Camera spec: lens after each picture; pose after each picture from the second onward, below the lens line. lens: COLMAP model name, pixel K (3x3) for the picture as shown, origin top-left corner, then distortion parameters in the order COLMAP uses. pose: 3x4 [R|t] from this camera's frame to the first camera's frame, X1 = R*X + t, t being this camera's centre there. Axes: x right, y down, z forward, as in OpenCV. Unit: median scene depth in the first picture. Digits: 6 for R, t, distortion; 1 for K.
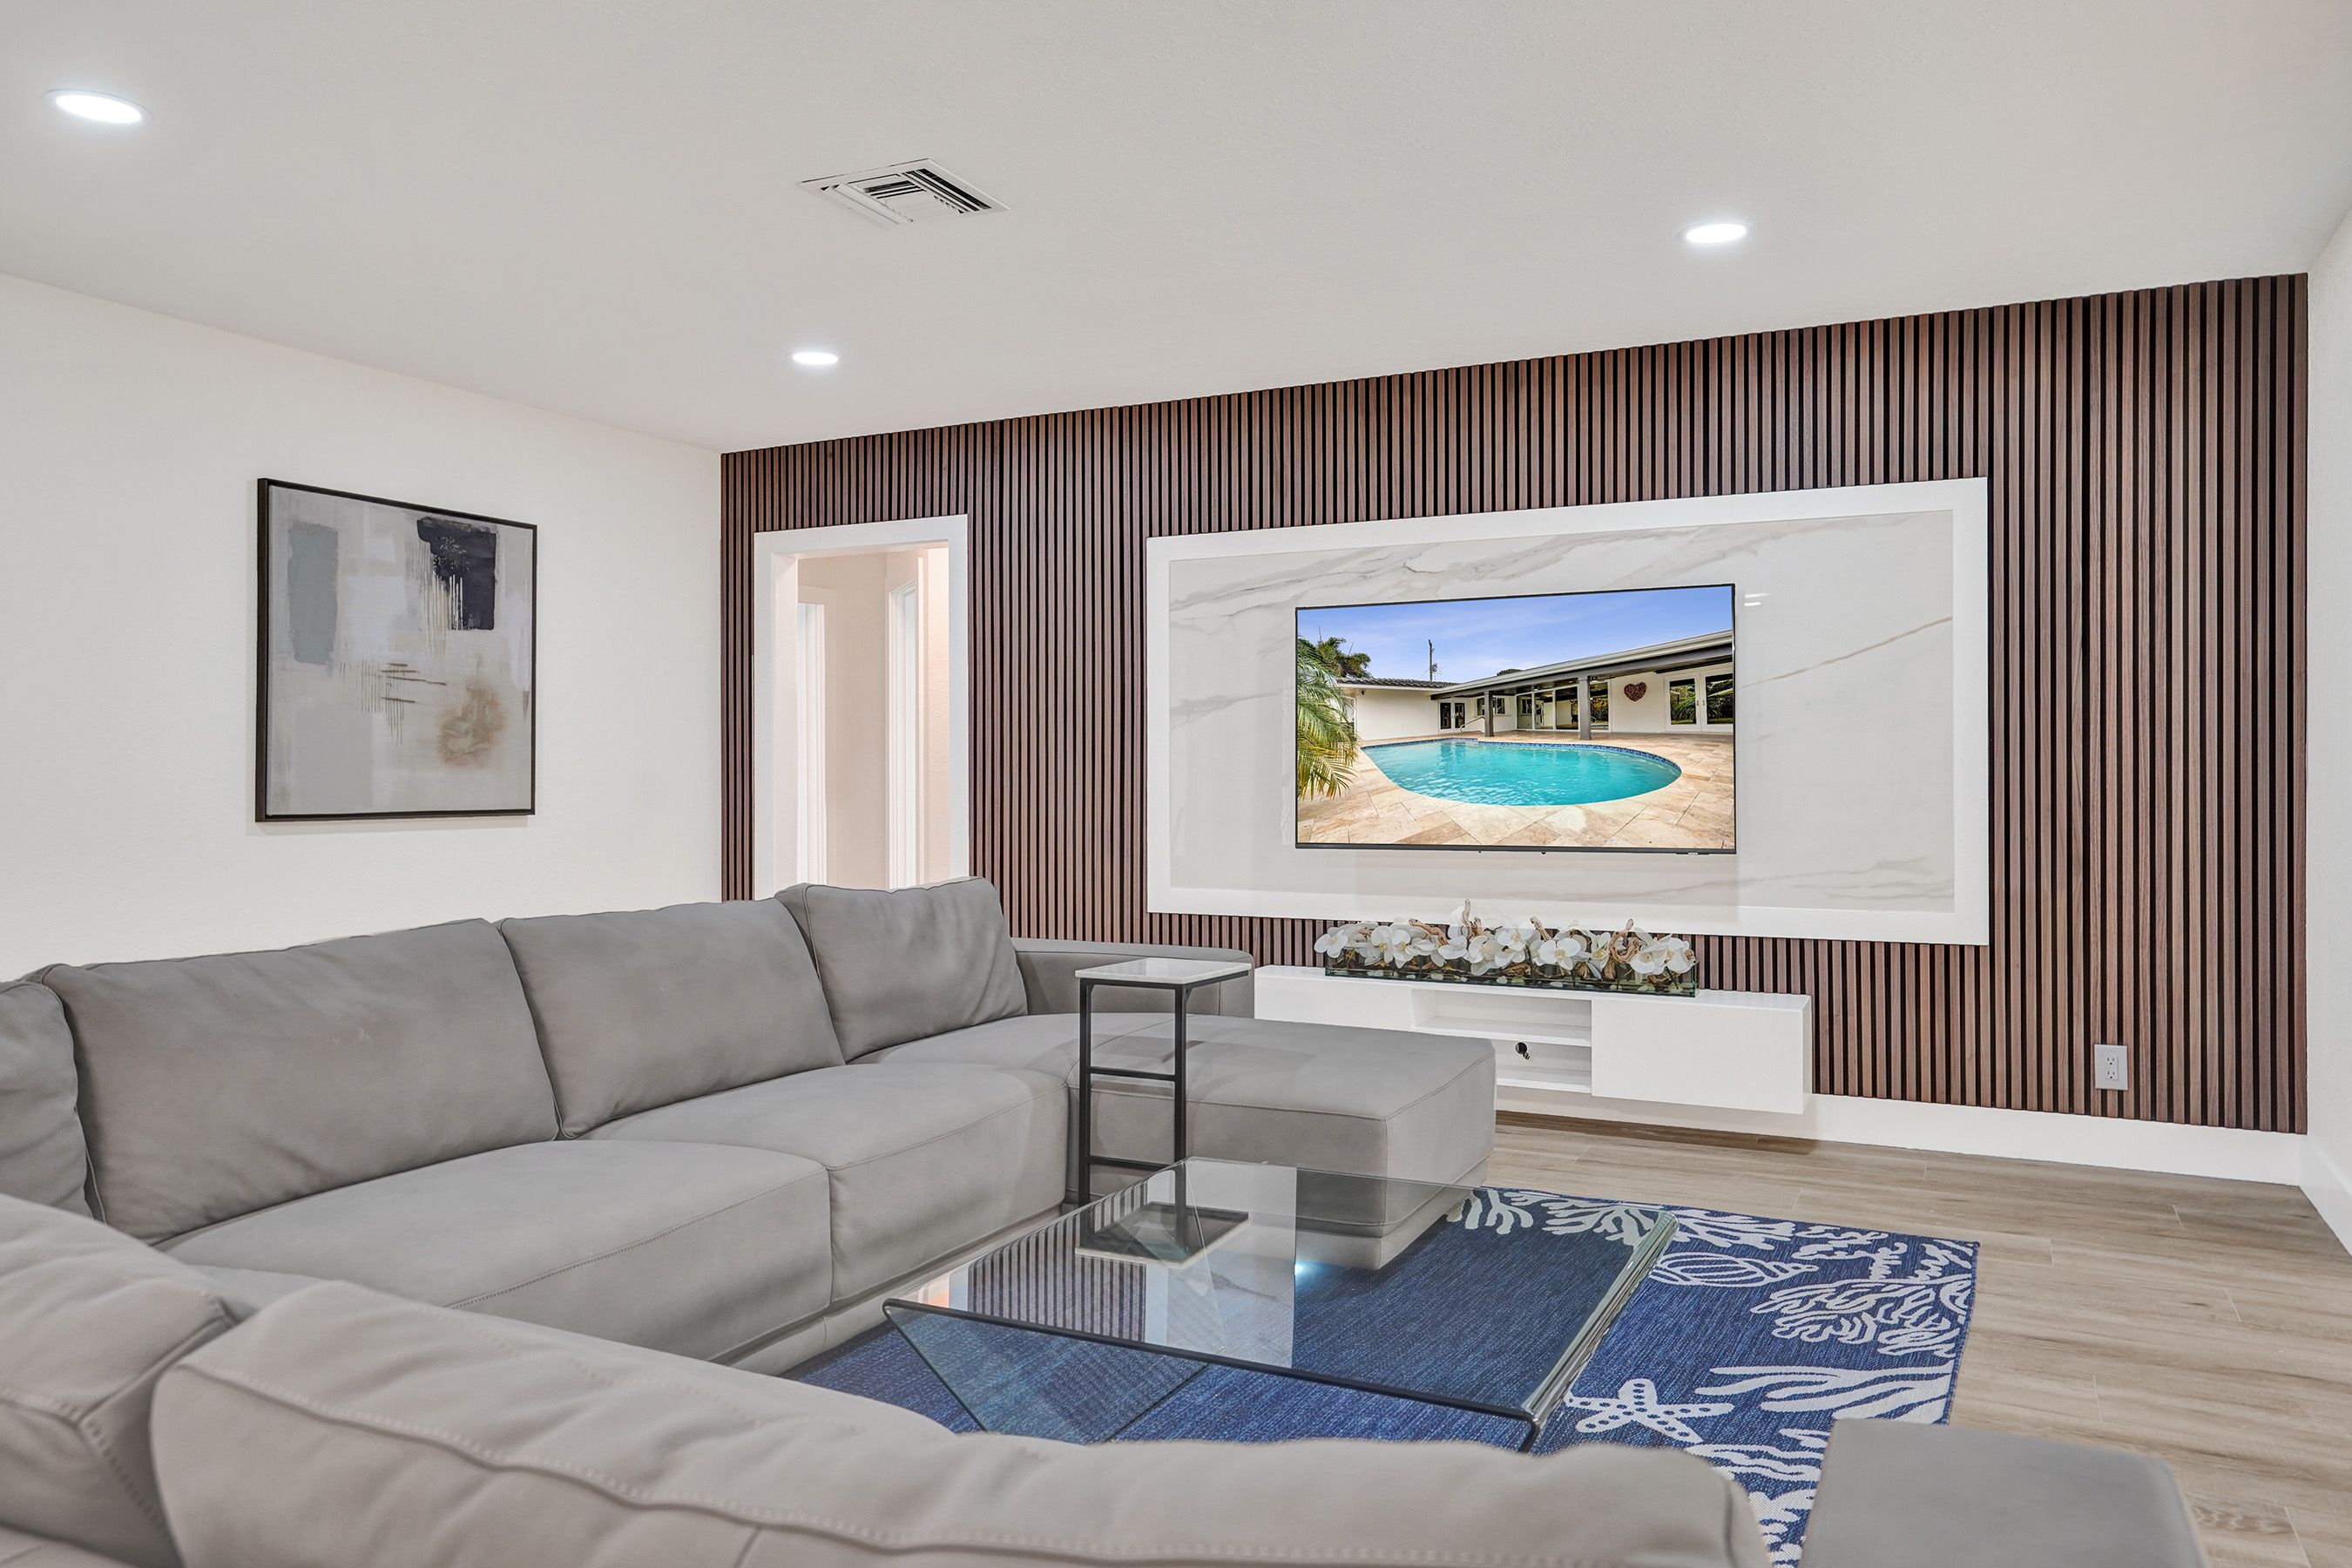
lens RADIAL K [[1674.4, 0, 1173.1], [0, 1674.4, 755.0], [0, 0, 1]] dist [0.029379, 0.002336]
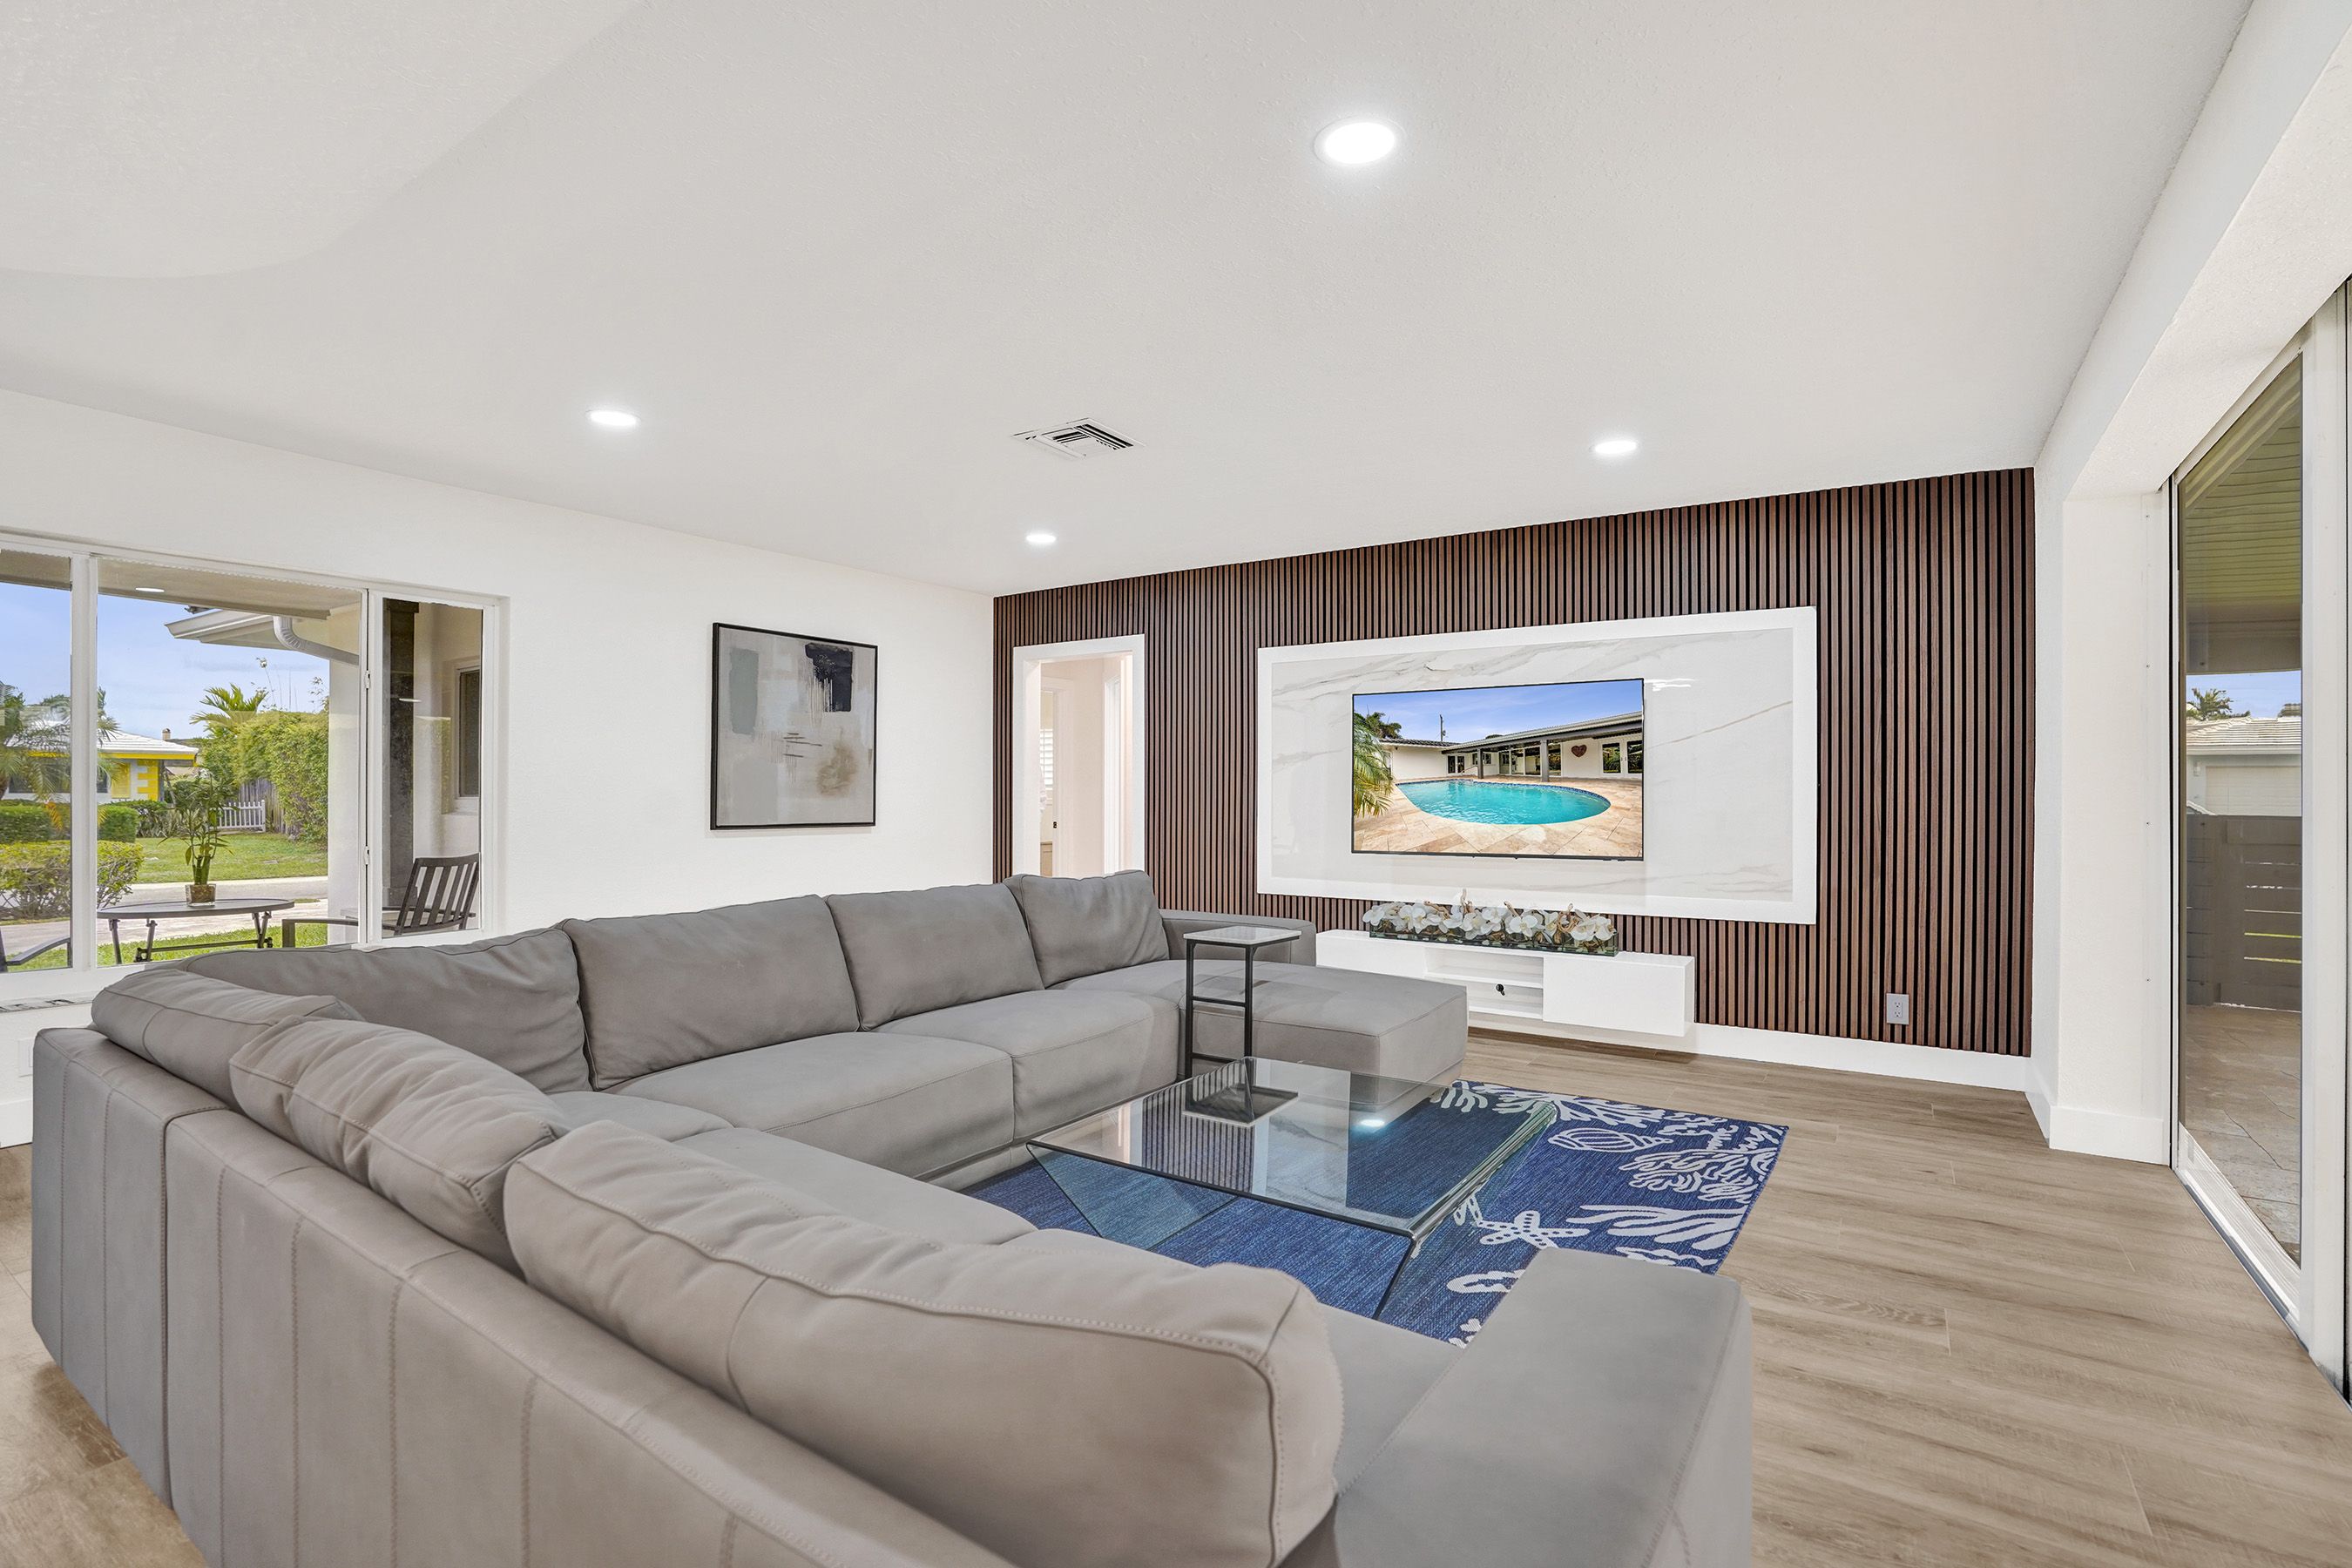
lens RADIAL K [[1111.1, 0, 1178.7], [0, 1111.1, 781.2], [0, 0, 1]] dist [-0.050626, 0.017126]
pose [[0.991413, 0.002918, -0.130733, 0.051678], [-0.002741, 0.999995, 0.001535, -0.010262], [0.130737, -0.001164, 0.991416, -0.012825]]
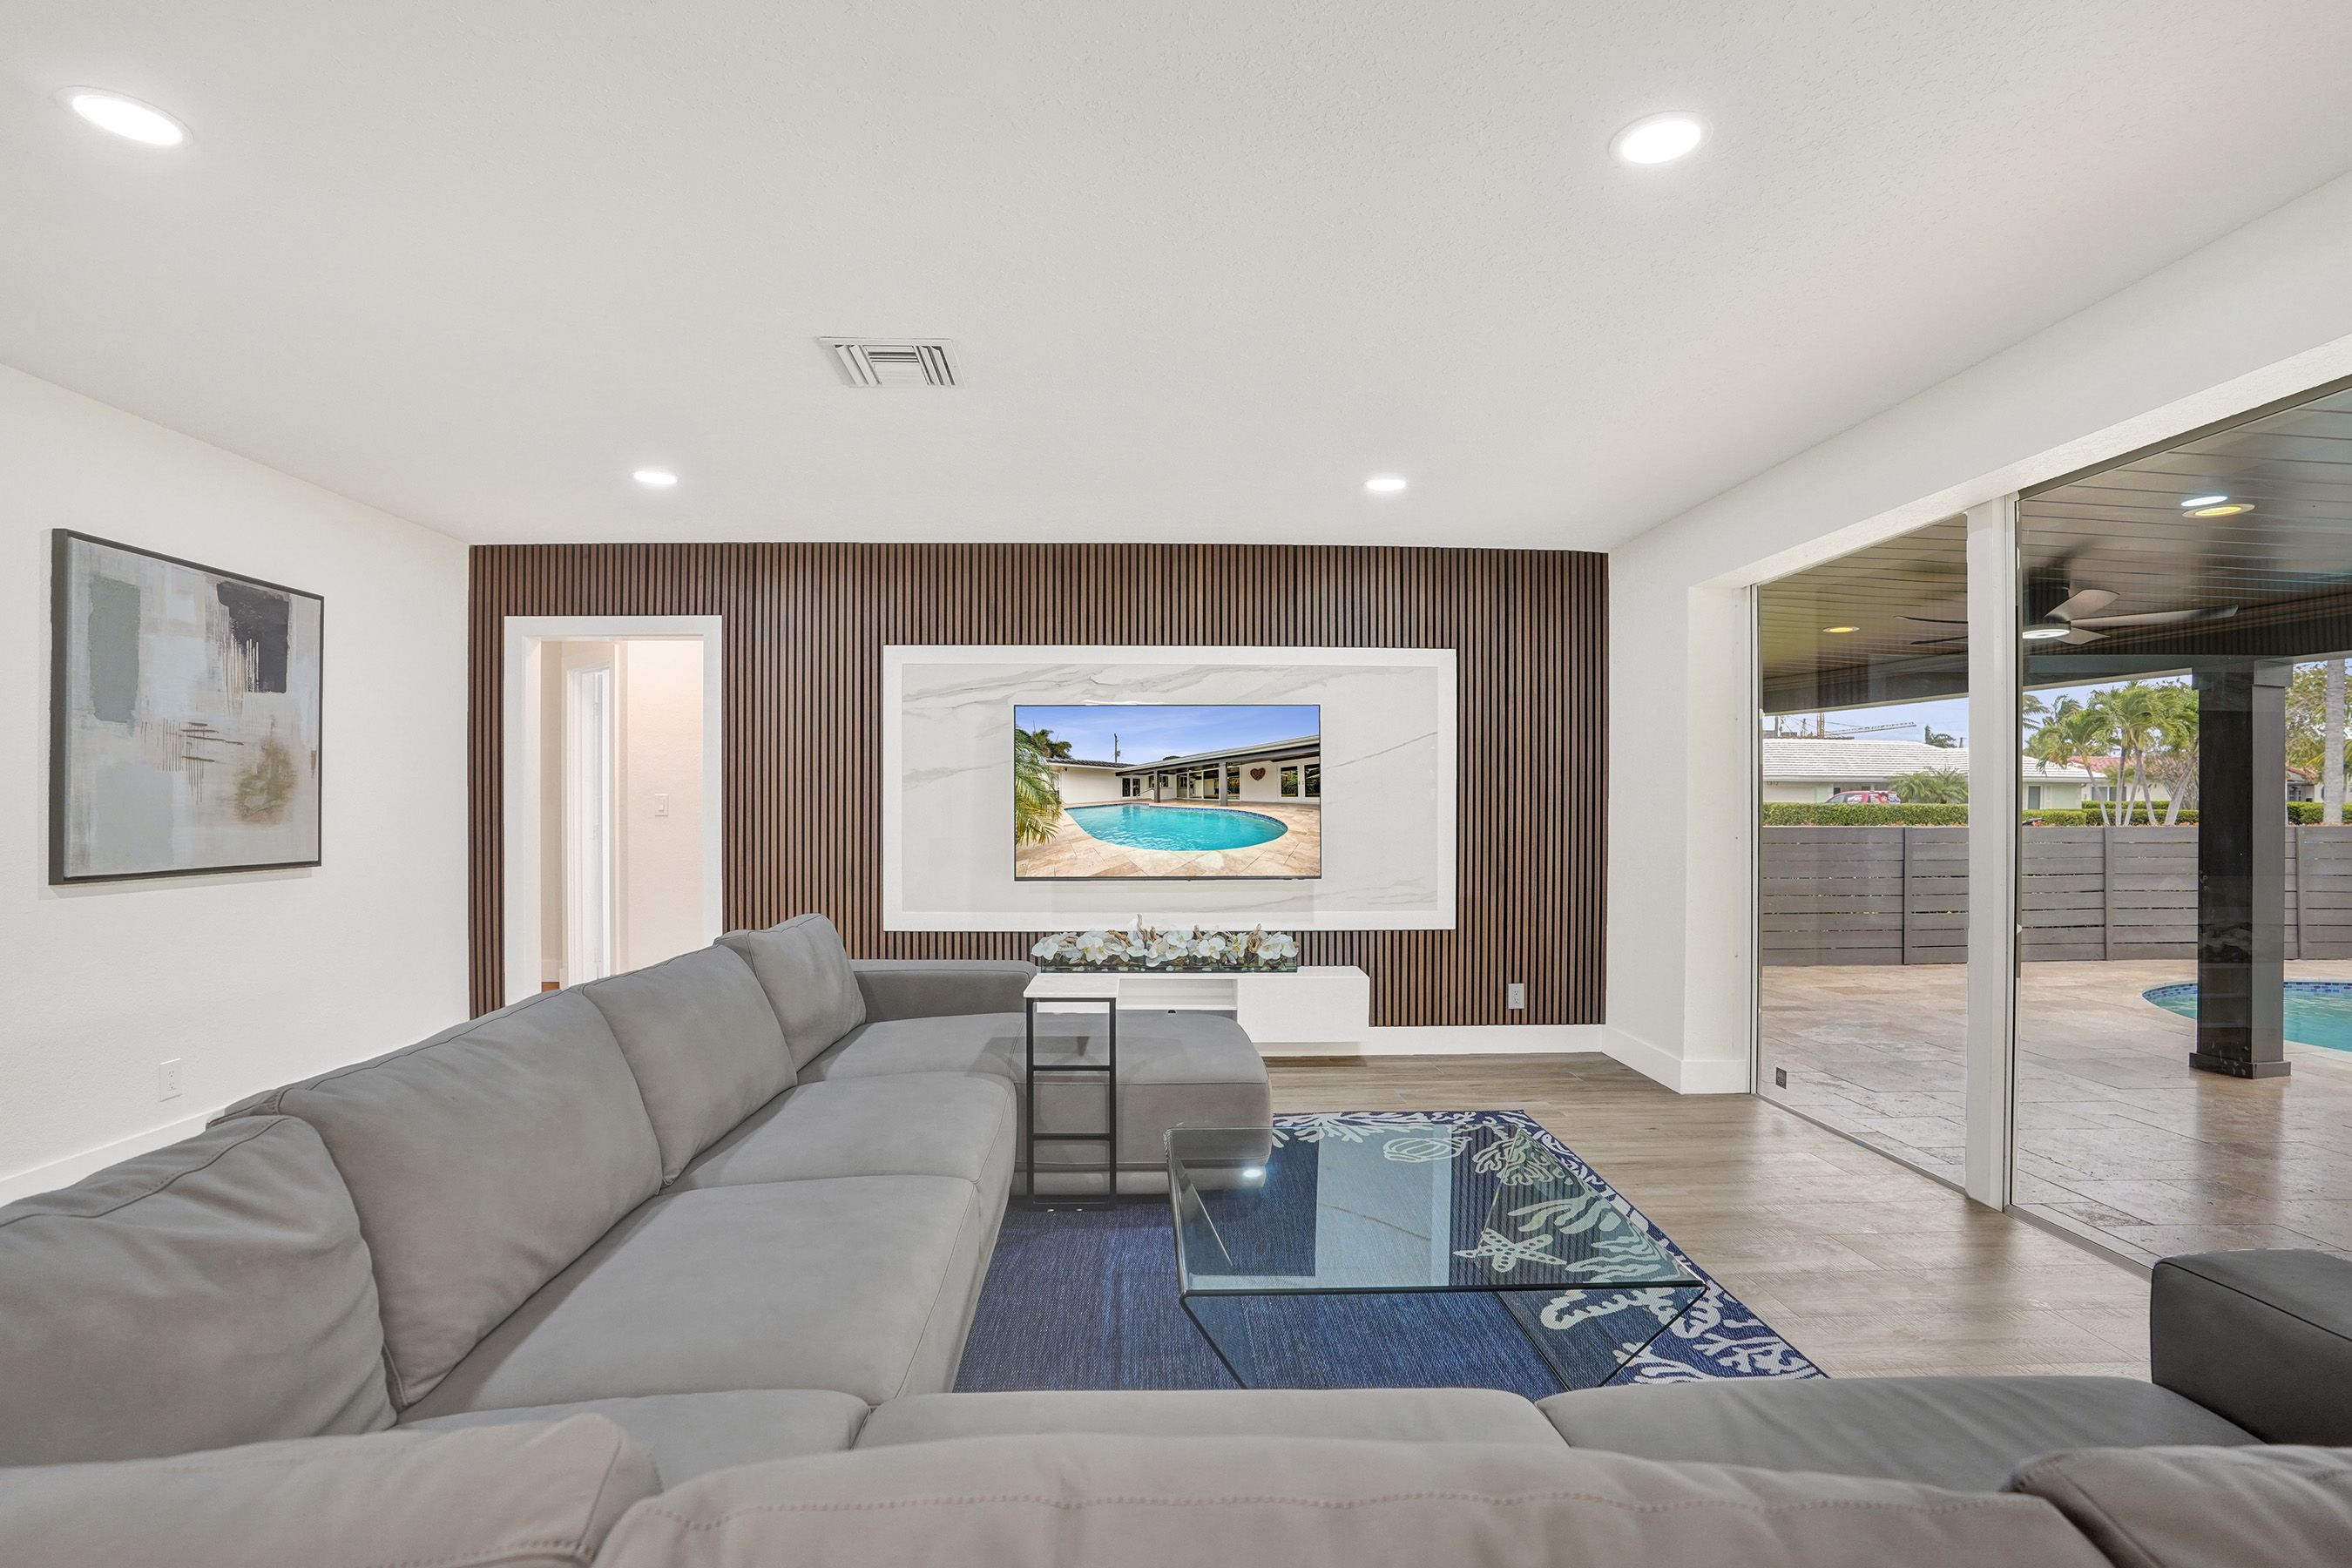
lens RADIAL K [[1111.1, 0, 1184.3], [0, 1111.1, 816.0], [0, 0, 1]] dist [-0.050626, 0.017126]
pose [[0.878067, 0.000709, 0.478538, -0.254377], [-0.008297, 0.999871, 0.013742, -0.012457], [-0.478467, -0.016037, 0.877959, 0.147029]]
